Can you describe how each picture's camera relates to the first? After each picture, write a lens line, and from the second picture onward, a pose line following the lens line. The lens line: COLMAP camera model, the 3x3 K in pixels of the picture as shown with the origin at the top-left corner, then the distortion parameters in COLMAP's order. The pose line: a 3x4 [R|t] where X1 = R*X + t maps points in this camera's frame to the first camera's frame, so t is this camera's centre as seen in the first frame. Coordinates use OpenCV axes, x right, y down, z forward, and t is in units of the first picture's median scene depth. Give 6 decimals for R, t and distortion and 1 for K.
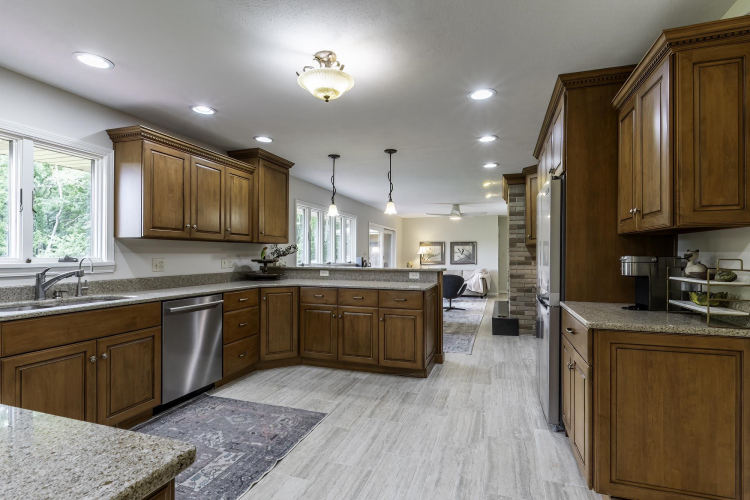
lens RADIAL K [[364.8, 0, 377.6], [0, 364.8, 252.4], [0, 0, 1]] dist [-0.001695, -0.000344]
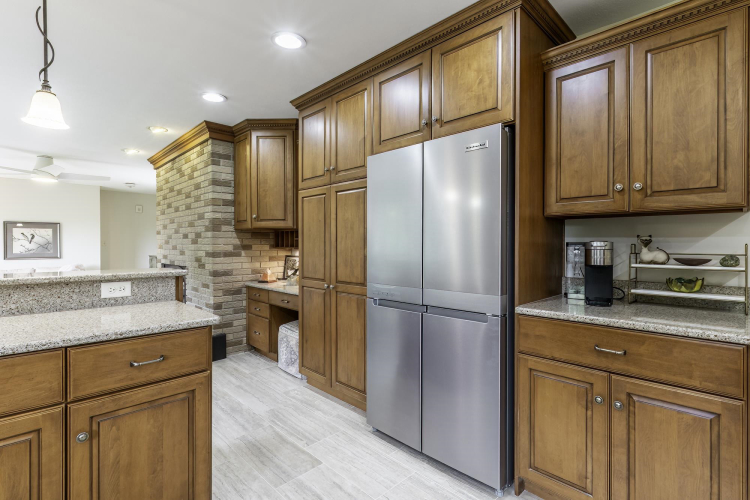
lens RADIAL K [[364.8, 0, 375.3], [0, 364.8, 247.2], [0, 0, 1]] dist [-0.001695, -0.000344]
pose [[0.448084, -0.006871, 0.893965, -0.110832], [-0.005822, 0.999927, 0.010604, 0.006510], [-0.893973, -0.009956, 0.448011, 0.432149]]
